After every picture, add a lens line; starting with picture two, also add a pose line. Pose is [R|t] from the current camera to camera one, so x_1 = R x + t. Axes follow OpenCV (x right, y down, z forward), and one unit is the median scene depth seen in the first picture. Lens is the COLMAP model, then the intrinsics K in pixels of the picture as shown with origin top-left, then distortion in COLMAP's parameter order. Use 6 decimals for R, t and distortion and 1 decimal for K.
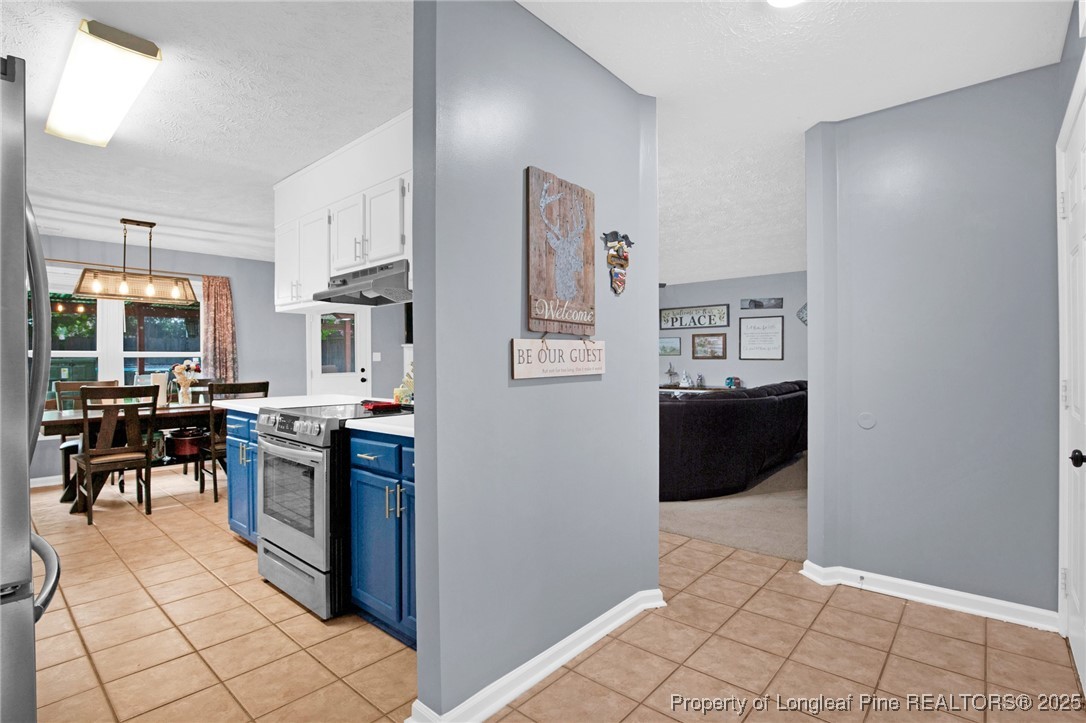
lens RADIAL K [[521.3, 0, 540.1], [0, 521.3, 358.8], [0, 0, 1]] dist [-0.026383, 0.000389]
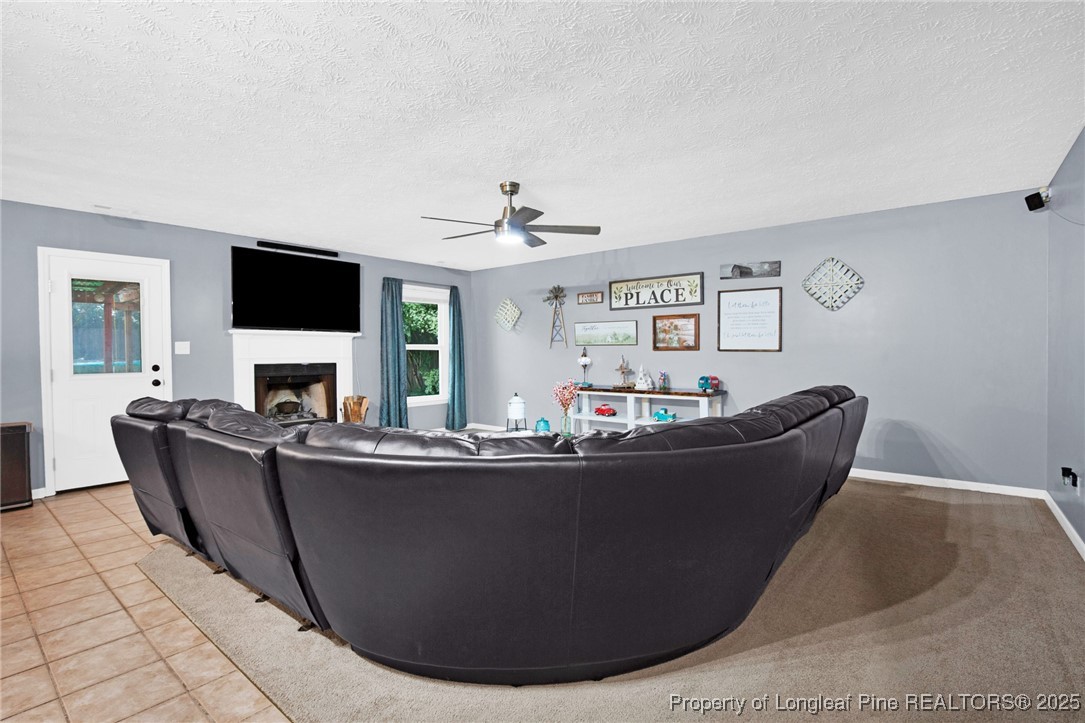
lens RADIAL K [[512.3, 0, 542.8], [0, 512.3, 355.6], [0, 0, 1]] dist [-0.026189, 0.000262]
pose [[0.999285, -0.002415, 0.037719, 0.120557], [0.002073, 0.999956, 0.009111, 0.000683], [-0.037740, -0.009026, 0.999247, 0.317623]]
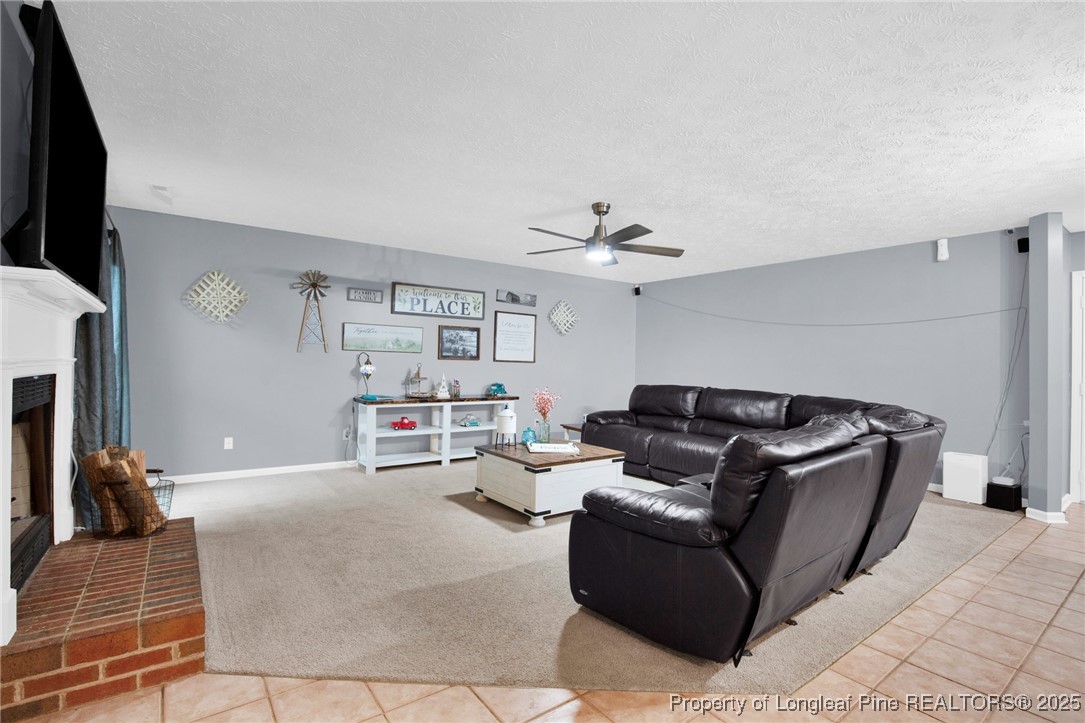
lens RADIAL K [[520.9, 0, 539.6], [0, 520.9, 358.8], [0, 0, 1]] dist [-0.026383, 0.000389]
pose [[0.205305, 0.015973, 0.978568, -0.407381], [-0.023543, 0.999658, -0.011378, 0.005103], [-0.978415, -0.020702, 0.205611, 0.749236]]
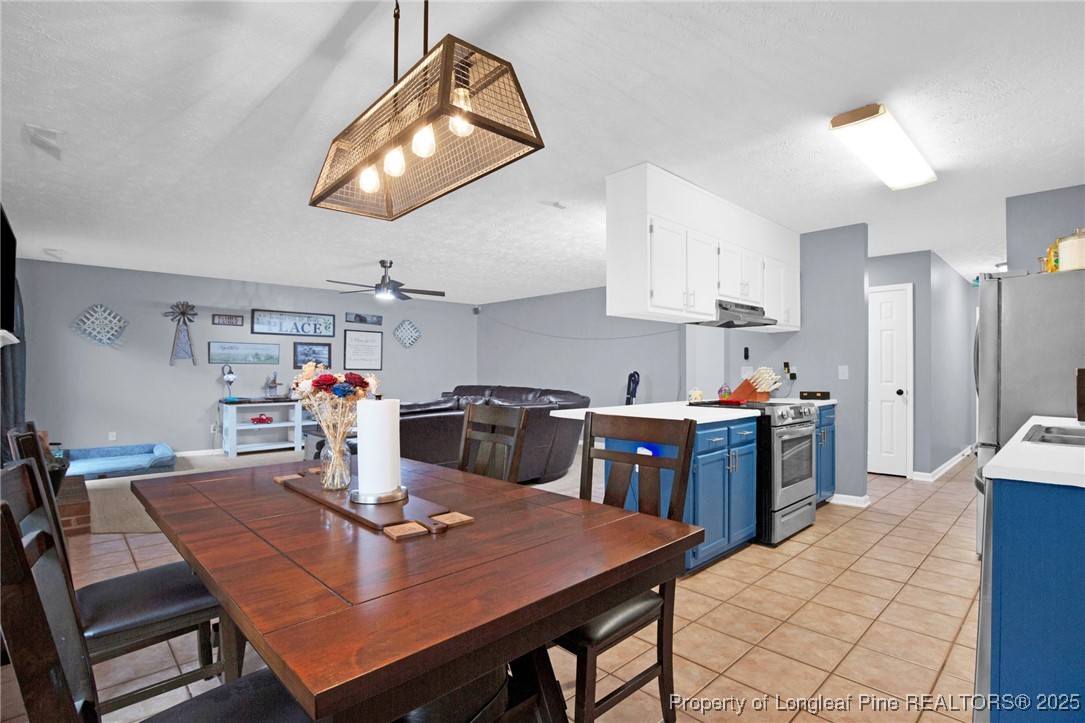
lens RADIAL K [[533.5, 0, 552.8], [0, 533.5, 368.0], [0, 0, 1]] dist [-0.024236, 0.001012]
pose [[0.065801, 0.007884, 0.997802, -0.643643], [-0.004427, 0.999961, -0.007609, 0.004283], [-0.997823, -0.003917, 0.065833, 0.506432]]
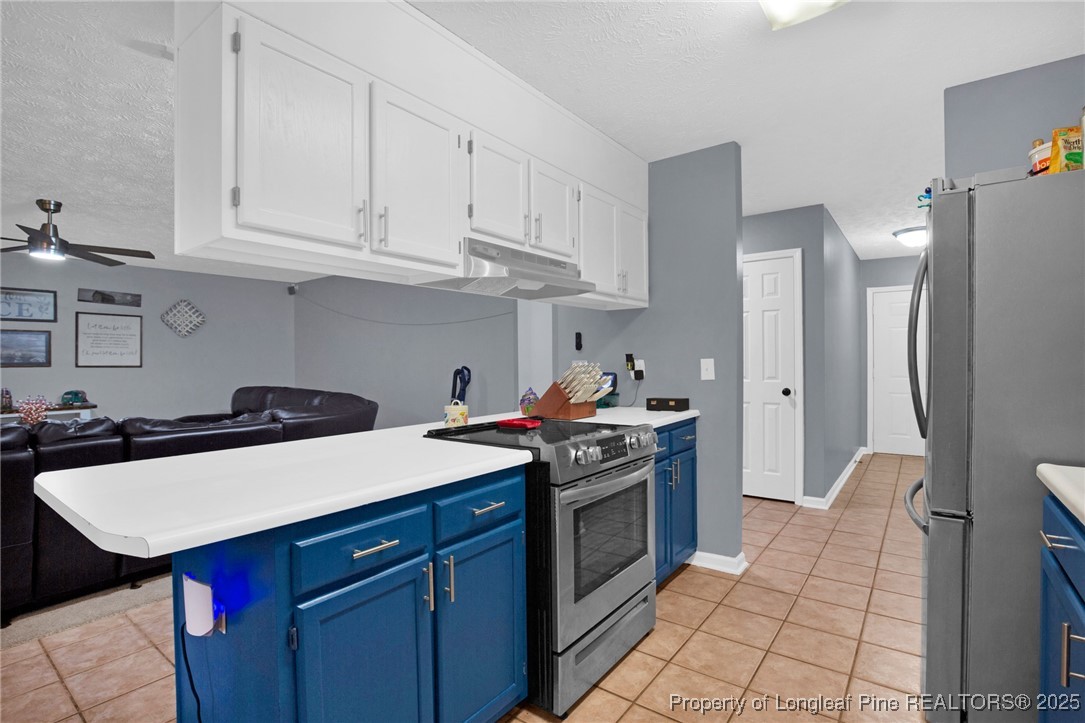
lens RADIAL K [[516.5, 0, 549.6], [0, 516.5, 361.9], [0, 0, 1]] dist [-0.025507, 0.000857]
pose [[-0.086774, 0.001055, 0.996228, -0.403171], [0.005081, 0.999987, -0.000616, -0.002263], [-0.996215, 0.005009, -0.086778, 0.372126]]
